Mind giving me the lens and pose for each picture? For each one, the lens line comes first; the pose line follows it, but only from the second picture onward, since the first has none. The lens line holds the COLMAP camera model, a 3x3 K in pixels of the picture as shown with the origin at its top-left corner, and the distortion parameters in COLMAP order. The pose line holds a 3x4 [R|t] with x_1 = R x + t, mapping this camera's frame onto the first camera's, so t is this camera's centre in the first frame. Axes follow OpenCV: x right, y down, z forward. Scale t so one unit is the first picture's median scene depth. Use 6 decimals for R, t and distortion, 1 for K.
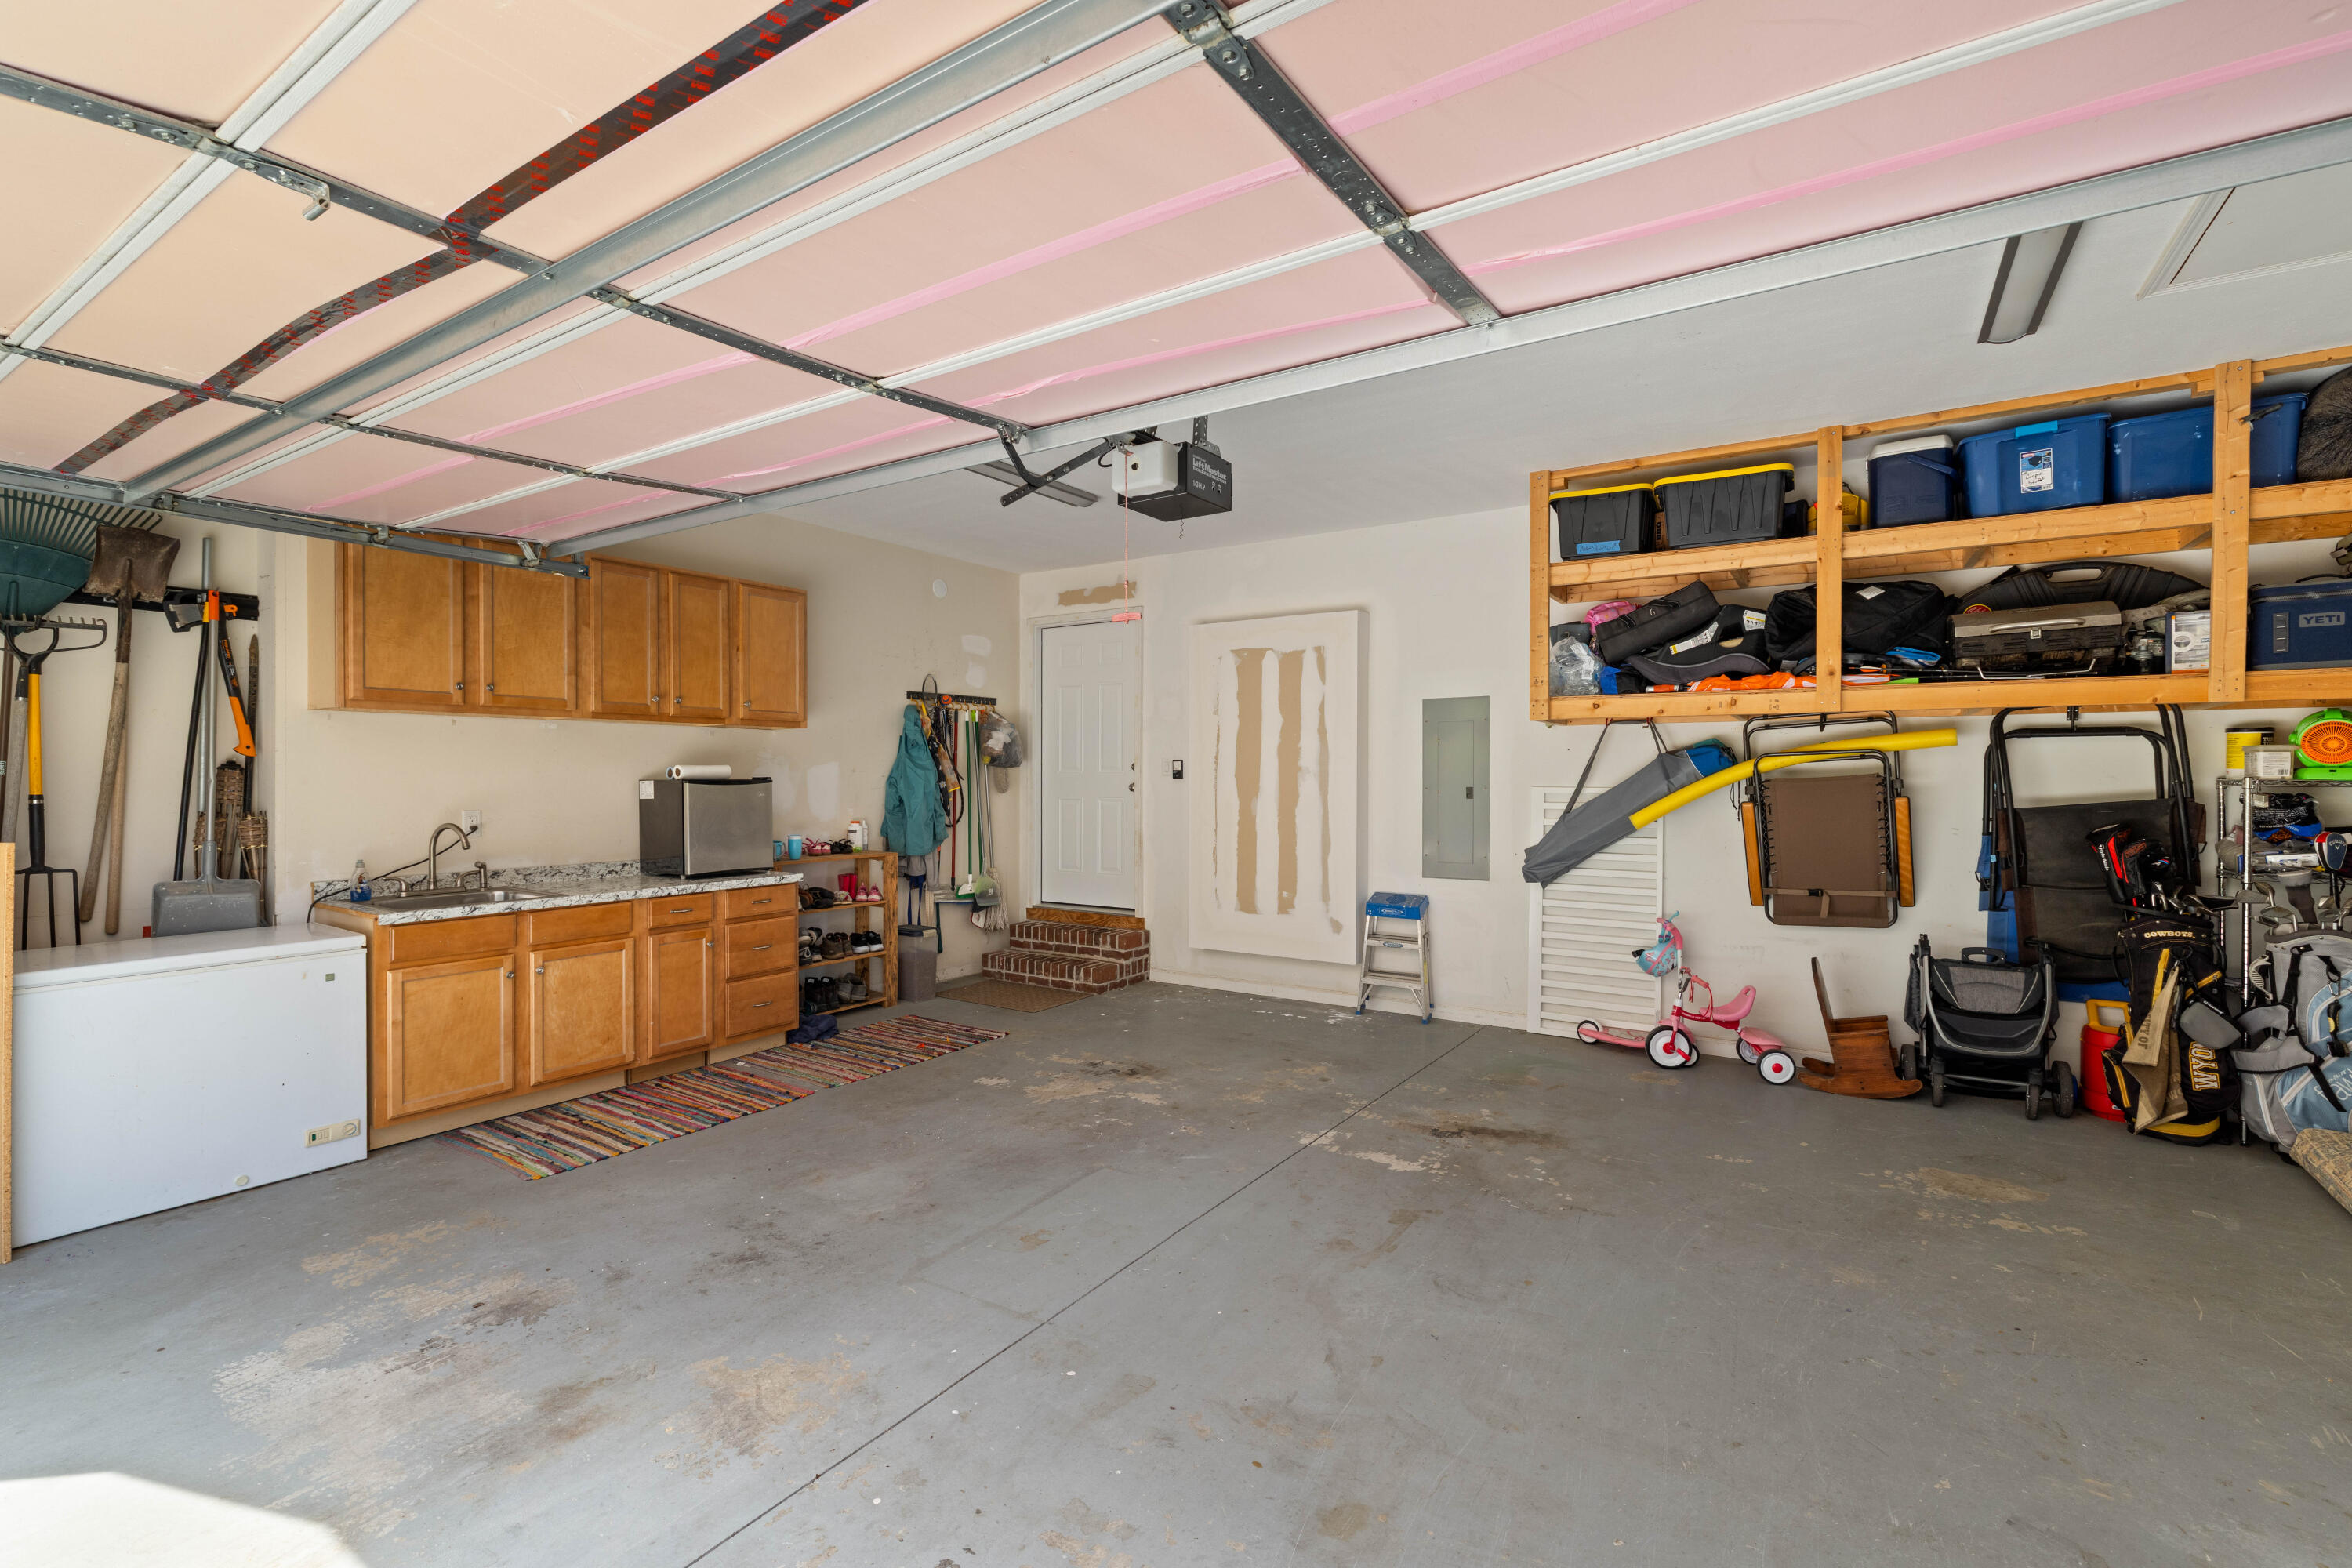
lens RADIAL K [[1046.8, 0, 1156.7], [0, 1046.8, 769.0], [0, 0, 1]] dist [-0.001153, -0.000324]
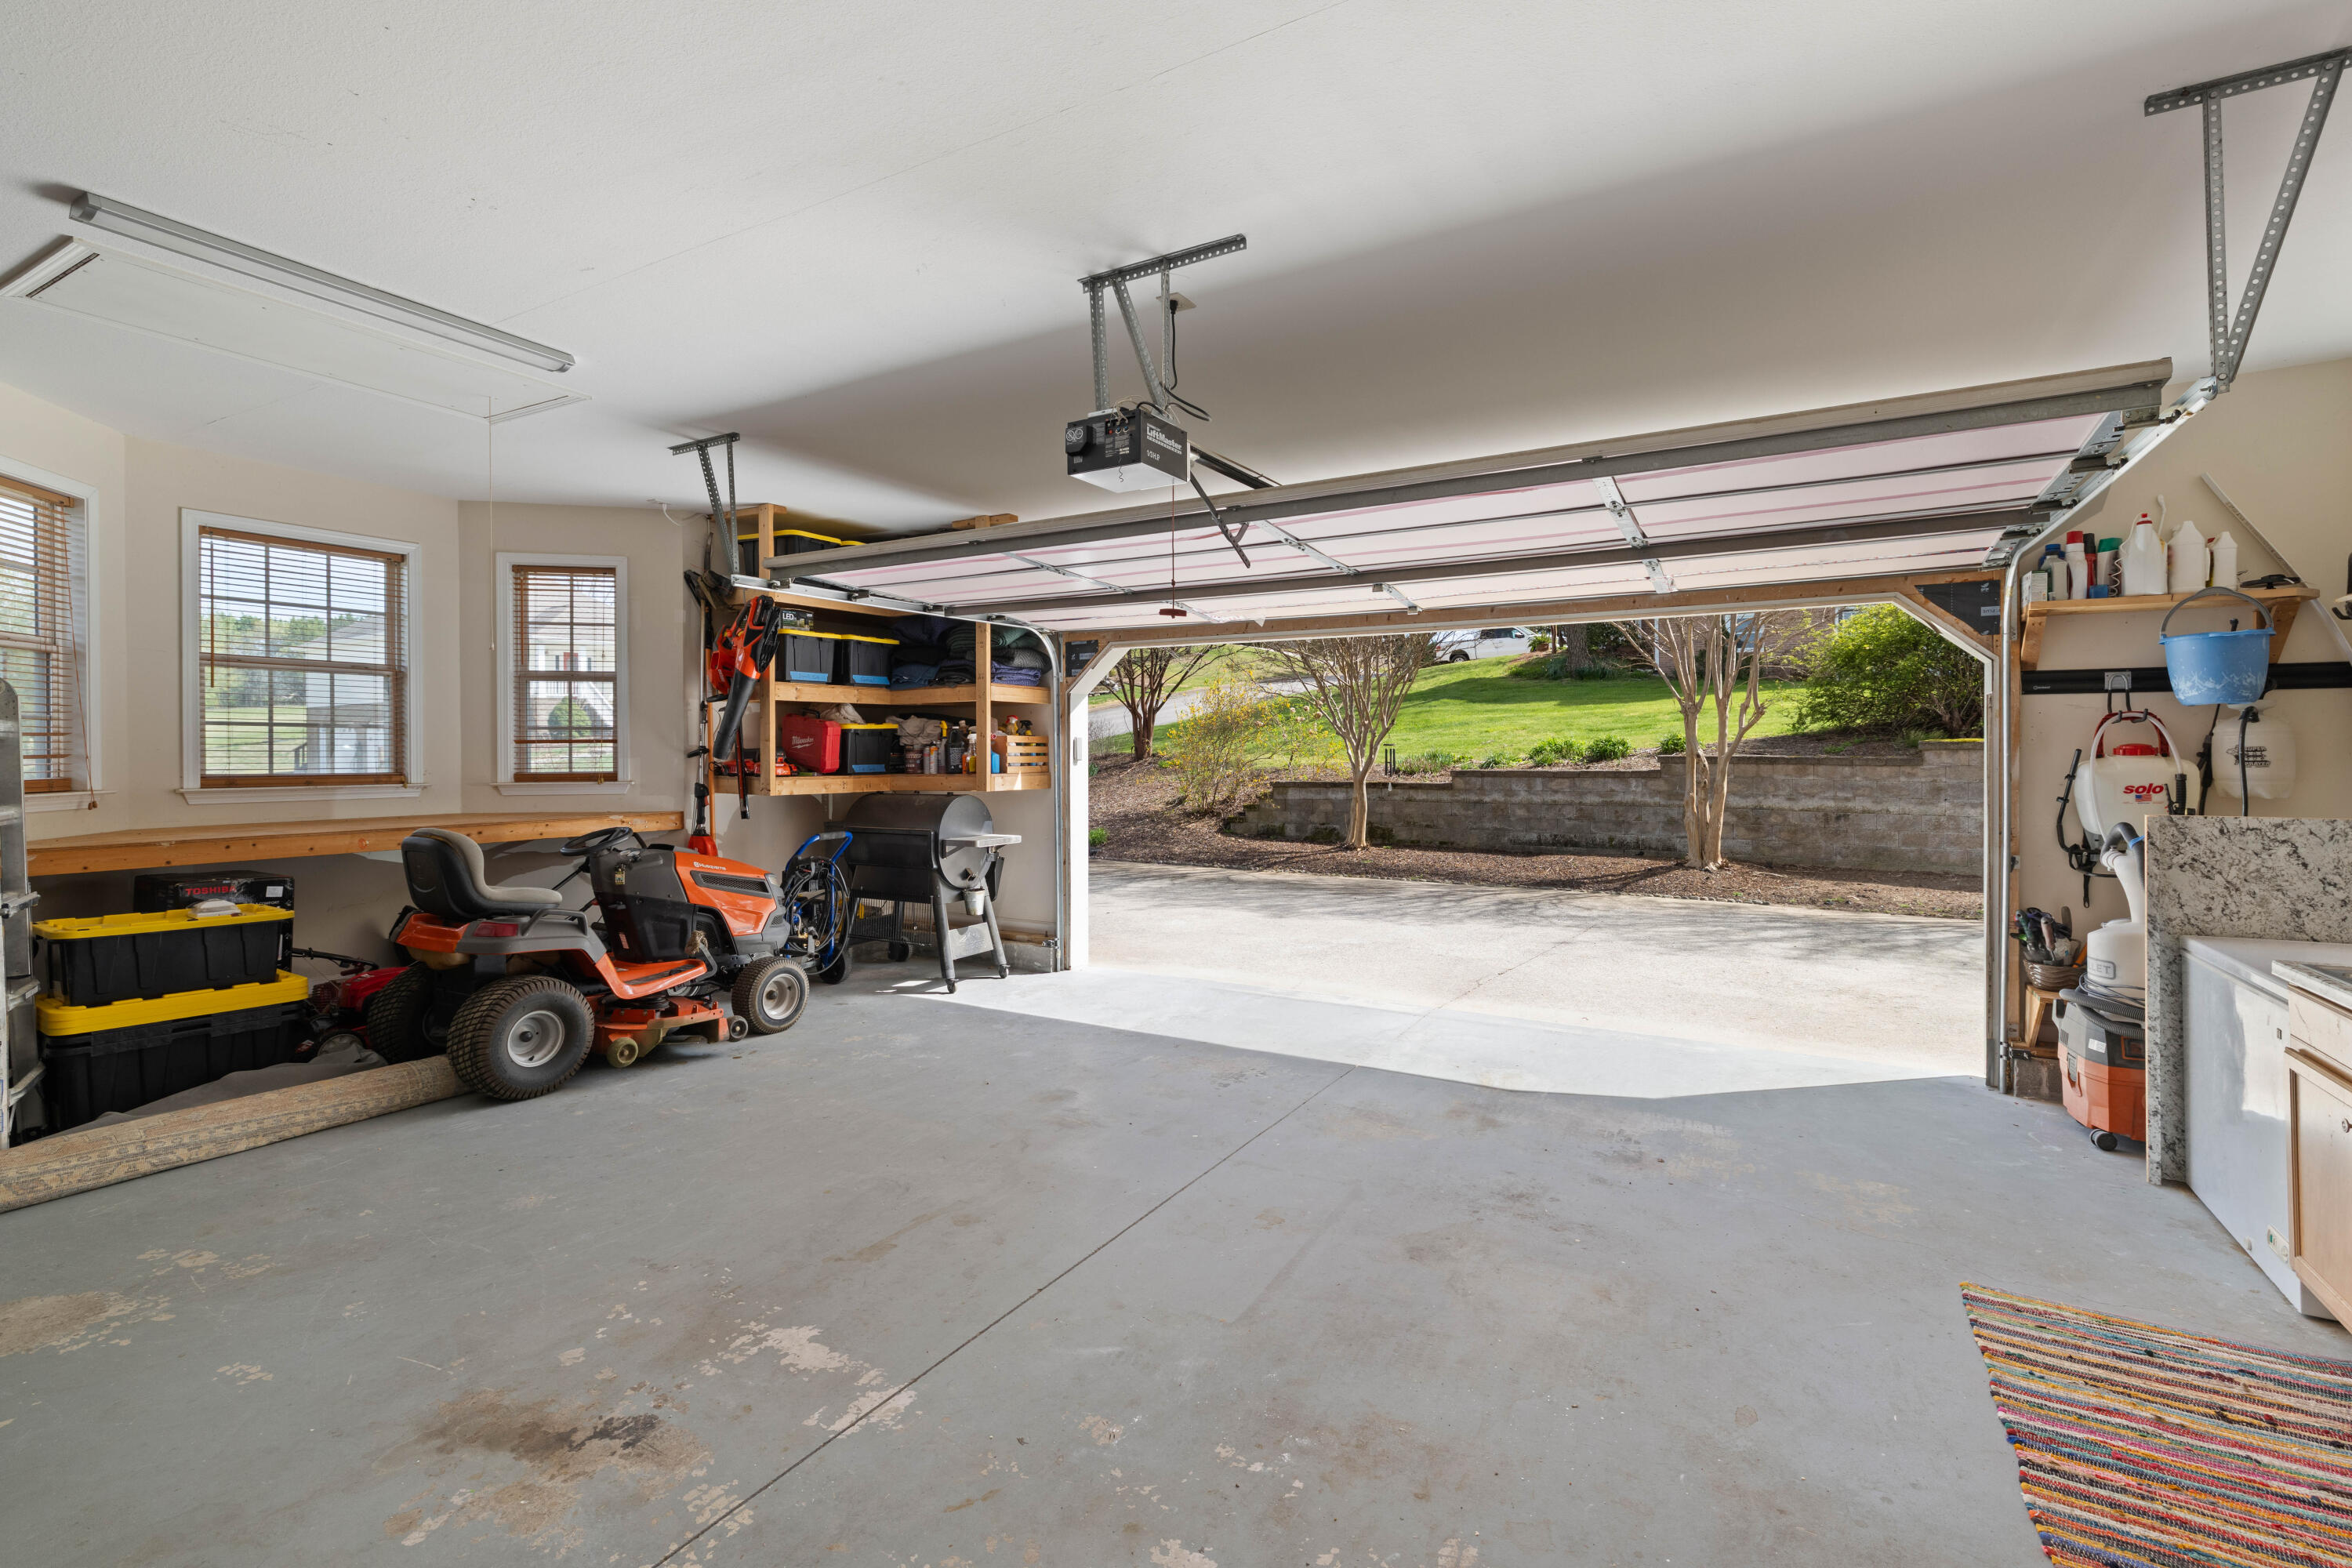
lens RADIAL K [[1046.8, 0, 1156.7], [0, 1046.8, 769.0], [0, 0, 1]] dist [-0.001153, -0.000324]
pose [[-0.998919, 0.000796, -0.046475, 0.032185], [0.000283, 0.999939, 0.011042, 0.004680], [0.046481, 0.011016, -0.998858, 1.690306]]
